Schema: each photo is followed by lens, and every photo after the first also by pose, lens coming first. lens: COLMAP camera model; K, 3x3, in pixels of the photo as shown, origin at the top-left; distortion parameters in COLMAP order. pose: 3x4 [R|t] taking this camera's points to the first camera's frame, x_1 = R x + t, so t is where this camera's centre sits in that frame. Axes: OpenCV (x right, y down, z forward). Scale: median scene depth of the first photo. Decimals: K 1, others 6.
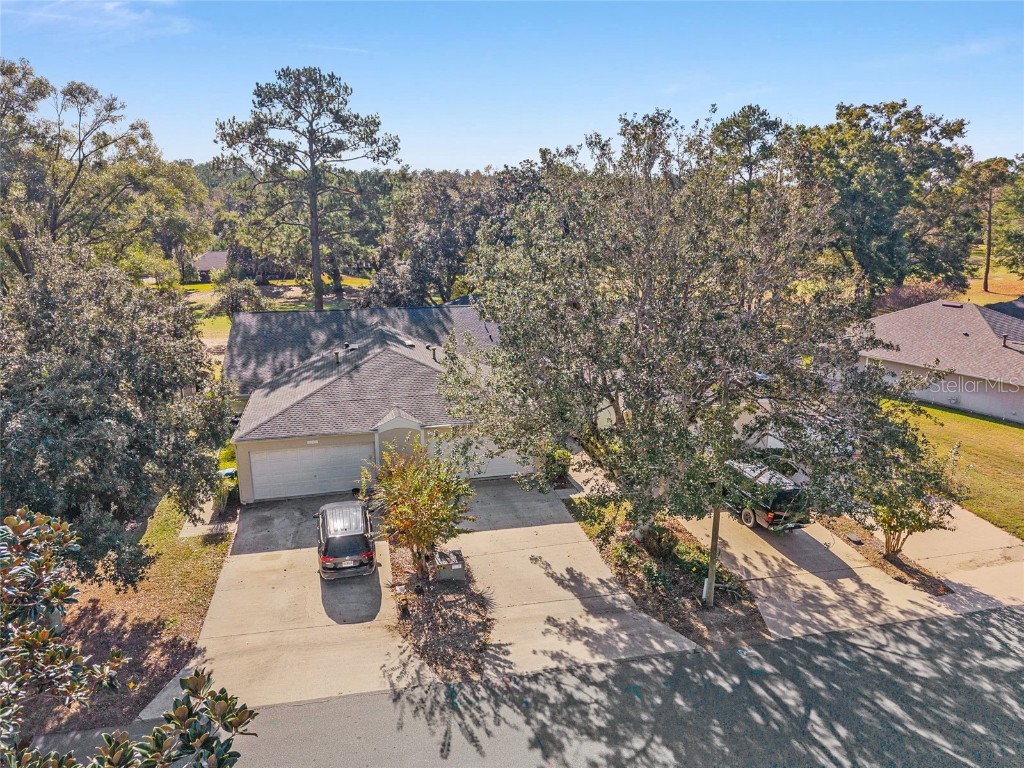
lens RADIAL K [[689.4, 0, 509.4], [0, 689.4, 384.7], [0, 0, 1]] dist [0.018892, -0.019260]
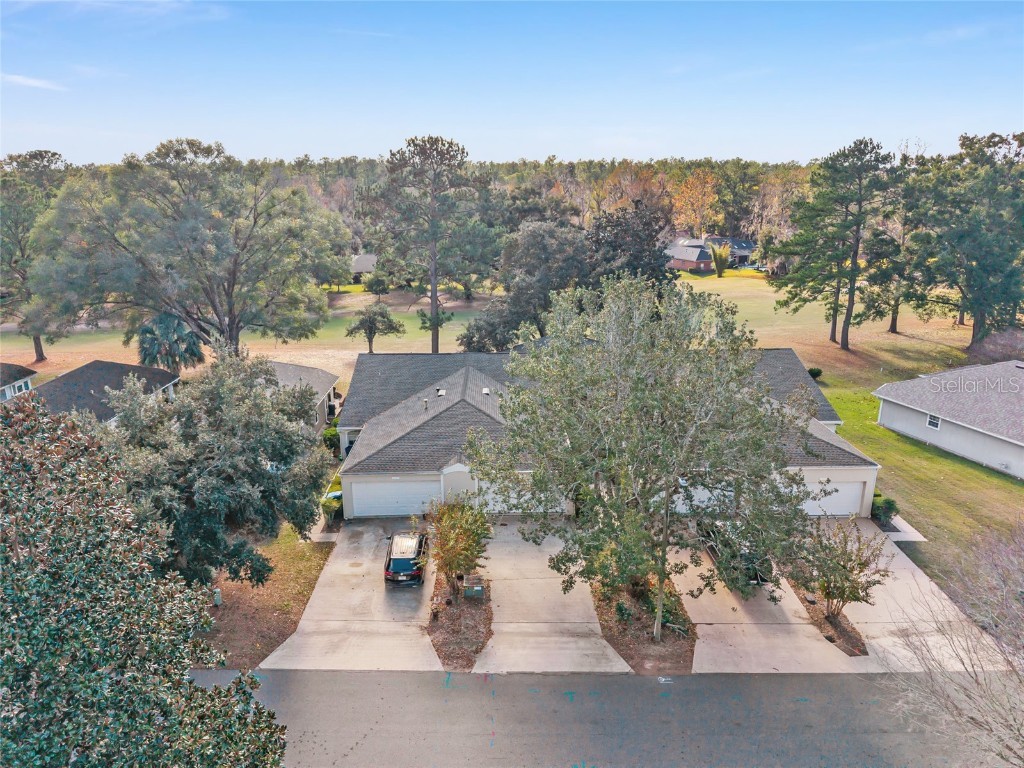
lens RADIAL K [[689.4, 0, 508.4], [0, 689.4, 386.2], [0, 0, 1]] dist [0.018892, -0.019260]
pose [[0.977338, 0.055767, -0.204208, 0.237871], [-0.049413, 0.998126, 0.036085, -0.189329], [0.205837, -0.025176, 0.978262, -0.325057]]
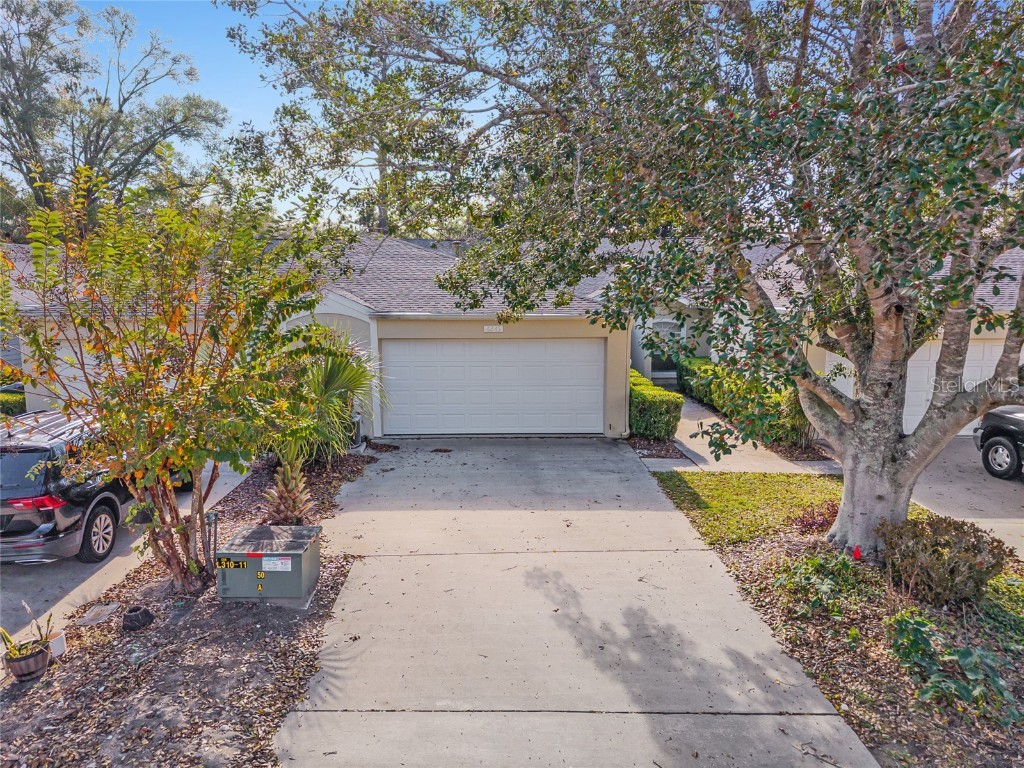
lens RADIAL K [[689.4, 0, 512.4], [0, 689.4, 381.4], [0, 0, 1]] dist [0.018892, -0.019260]
pose [[0.978156, 0.025448, -0.206310, 0.095629], [-0.050177, 0.992035, -0.115534, 0.203040], [0.201727, 0.123362, 0.971642, 0.671015]]
